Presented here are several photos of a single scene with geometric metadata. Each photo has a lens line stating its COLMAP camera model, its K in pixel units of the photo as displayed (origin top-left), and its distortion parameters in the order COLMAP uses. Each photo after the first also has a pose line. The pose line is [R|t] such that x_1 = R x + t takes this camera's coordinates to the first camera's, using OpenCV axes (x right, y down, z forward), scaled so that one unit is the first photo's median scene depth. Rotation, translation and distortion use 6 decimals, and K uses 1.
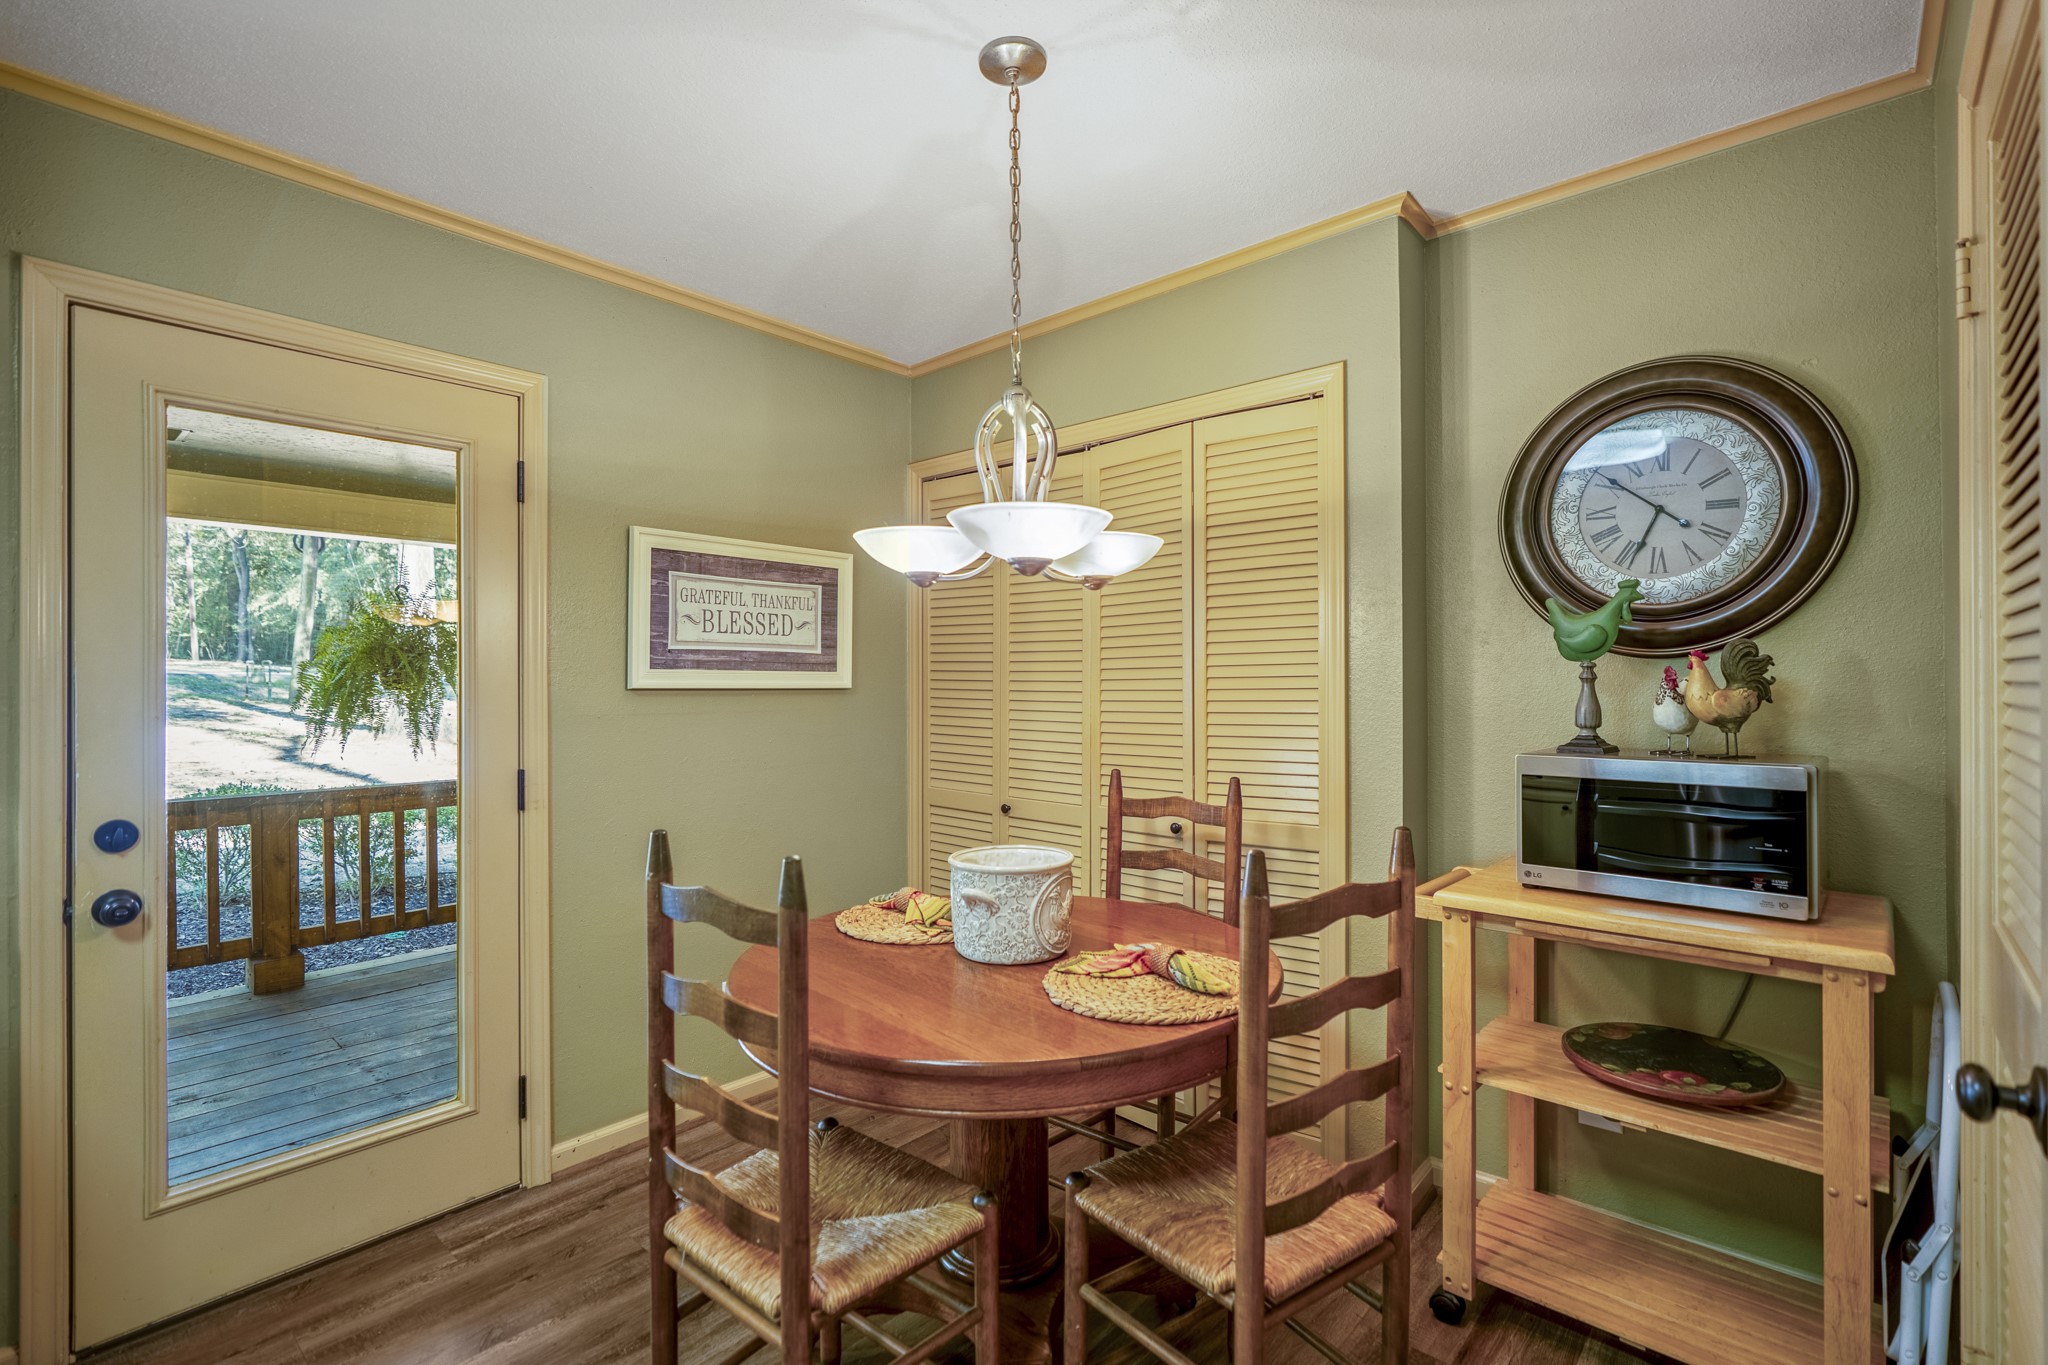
lens RADIAL K [[916.1, 0, 1066.8], [0, 916.1, 677.8], [0, 0, 1]] dist [-0.001092, 0.000212]
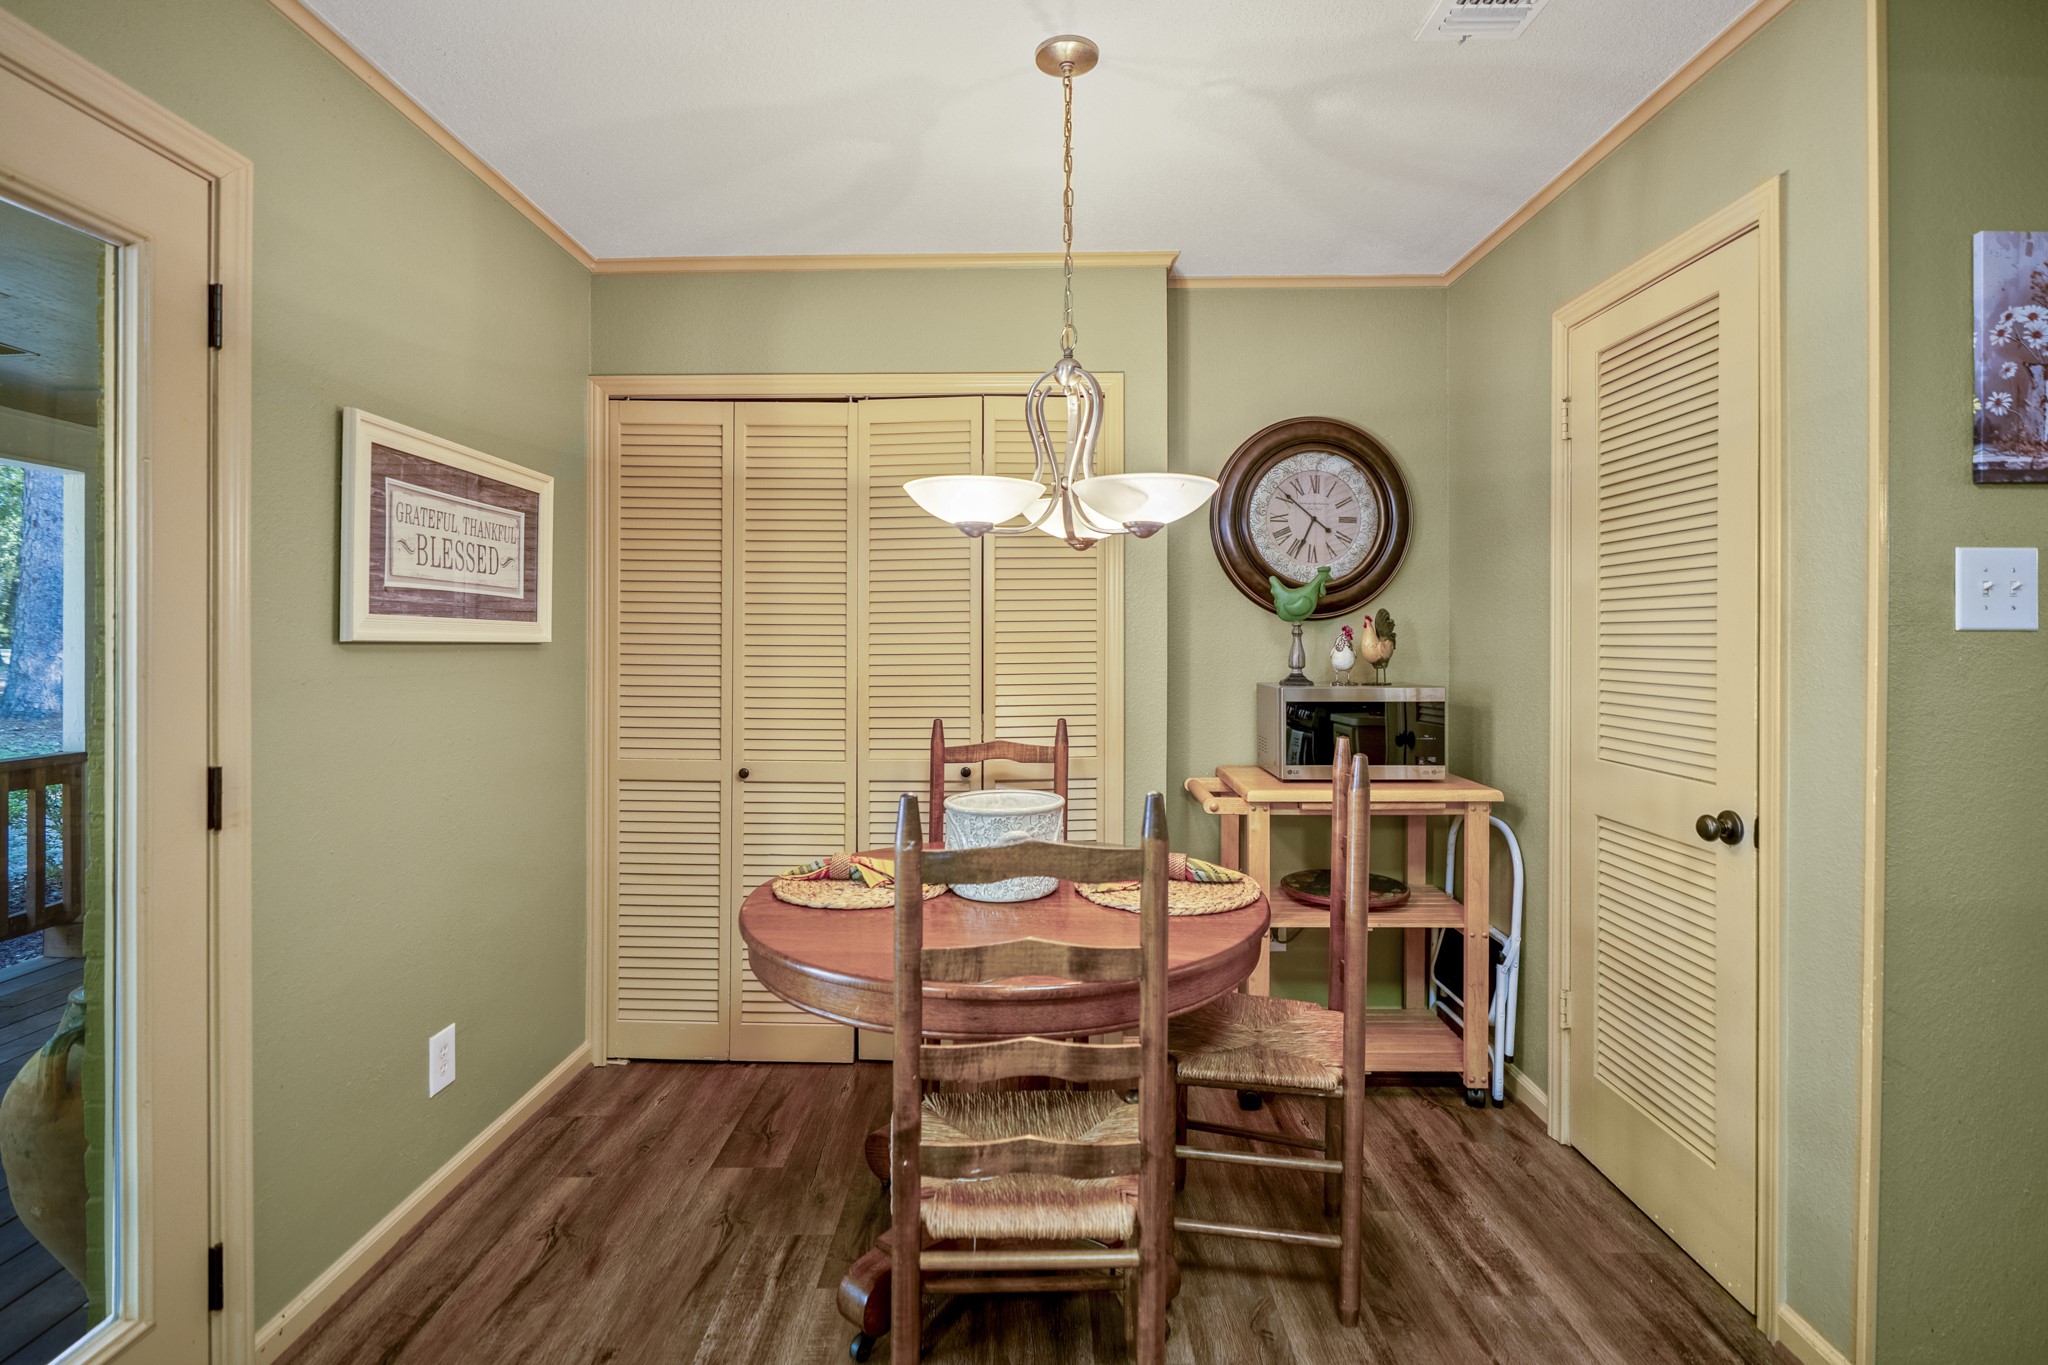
lens RADIAL K [[914.2, 0, 1026.2], [0, 914.2, 643.6], [0, 0, 1]] dist [-0.000519, 0.000239]
pose [[0.766661, -0.000516, 0.642052, -0.578250], [-0.003274, 0.999984, 0.004712, 0.009262], [-0.642043, -0.005715, 0.766647, 0.150108]]
